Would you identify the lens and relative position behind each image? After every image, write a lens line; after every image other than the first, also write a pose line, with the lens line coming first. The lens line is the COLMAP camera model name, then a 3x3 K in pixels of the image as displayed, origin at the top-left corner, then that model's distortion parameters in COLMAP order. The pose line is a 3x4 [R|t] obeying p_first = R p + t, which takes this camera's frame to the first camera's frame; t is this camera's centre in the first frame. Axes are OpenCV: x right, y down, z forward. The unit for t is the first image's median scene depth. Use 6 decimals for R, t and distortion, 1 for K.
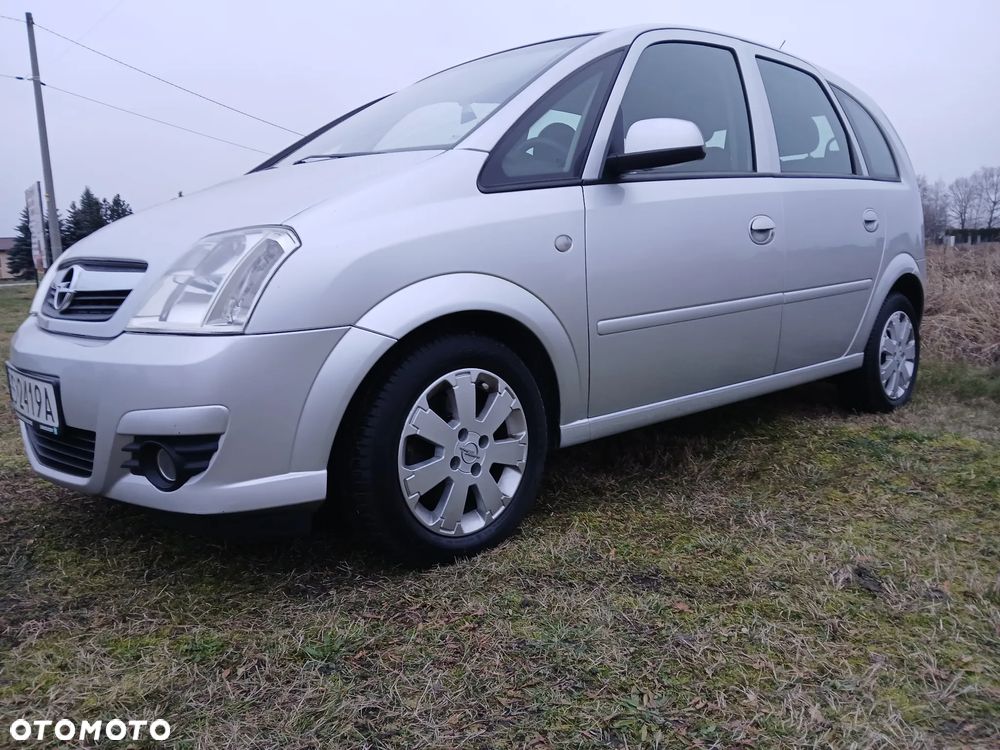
lens RADIAL K [[770.4, 0, 500.1], [0, 770.4, 370.6], [0, 0, 1]] dist [0.014533, -0.043718]
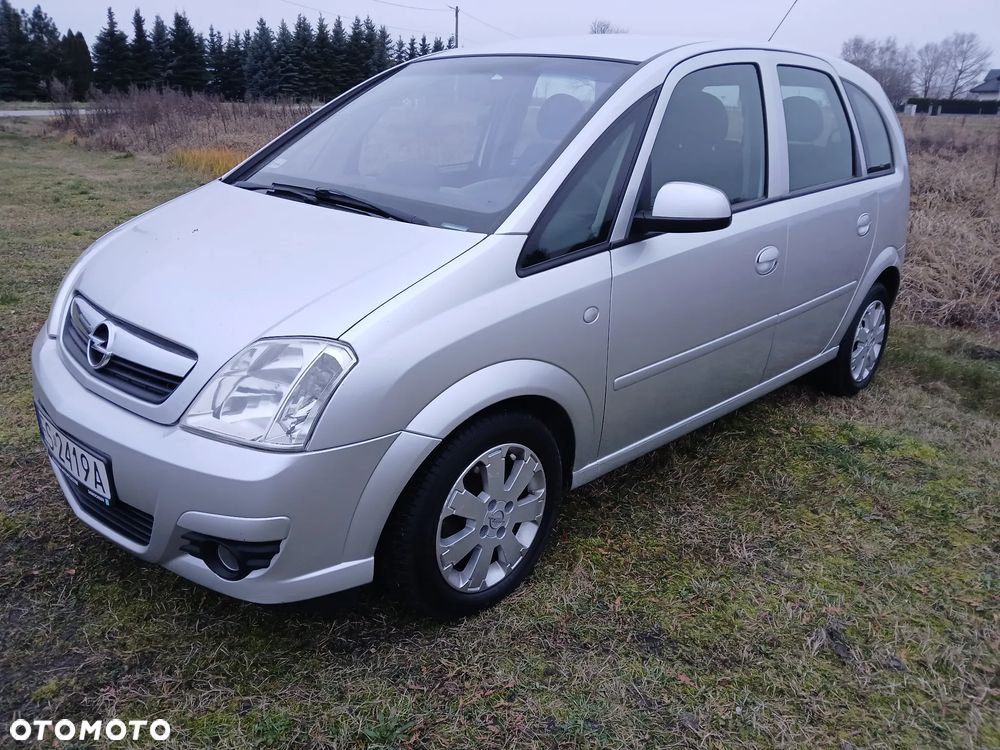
lens RADIAL K [[770.4, 0, 500.1], [0, 770.4, 370.6], [0, 0, 1]] dist [0.014533, -0.043718]
pose [[0.996873, 0.036464, 0.070106, -0.119324], [-0.049055, 0.981088, 0.187241, -0.304809], [-0.061953, -0.190095, 0.979809, -0.024884]]
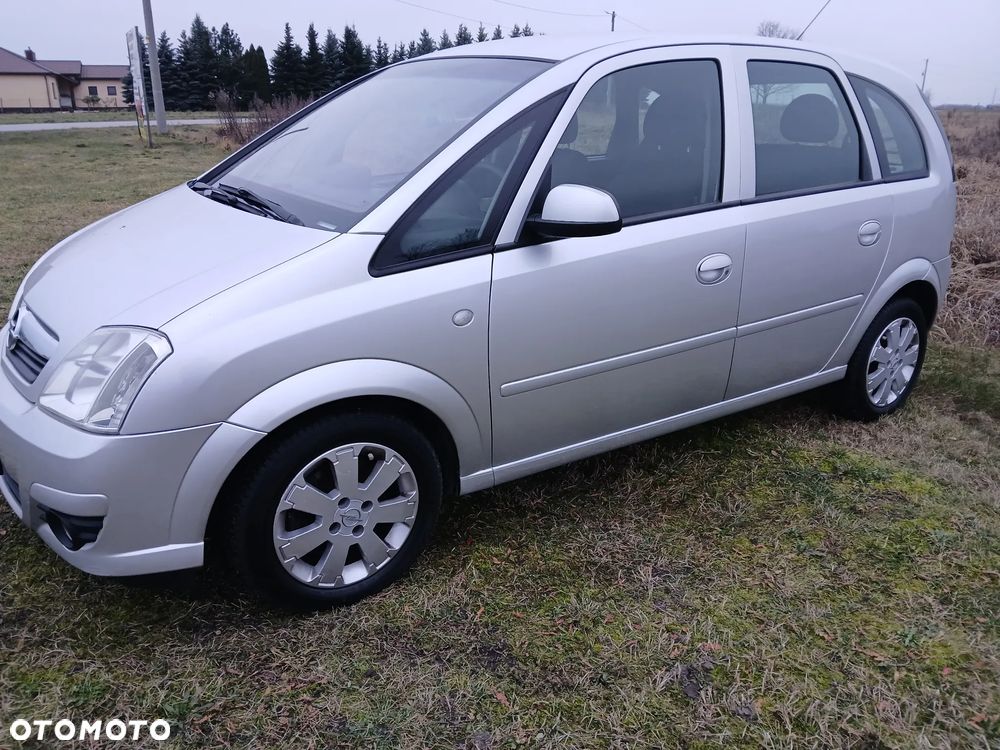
lens RADIAL K [[768.4, 0, 500.0], [0, 768.4, 375.0], [0, 0, 1]] dist [0.007298, -0.040076]
pose [[0.989823, 0.087118, -0.112520, 0.276564], [-0.063734, 0.978364, 0.196830, -0.321217], [0.127233, -0.187655, 0.973960, 0.003093]]
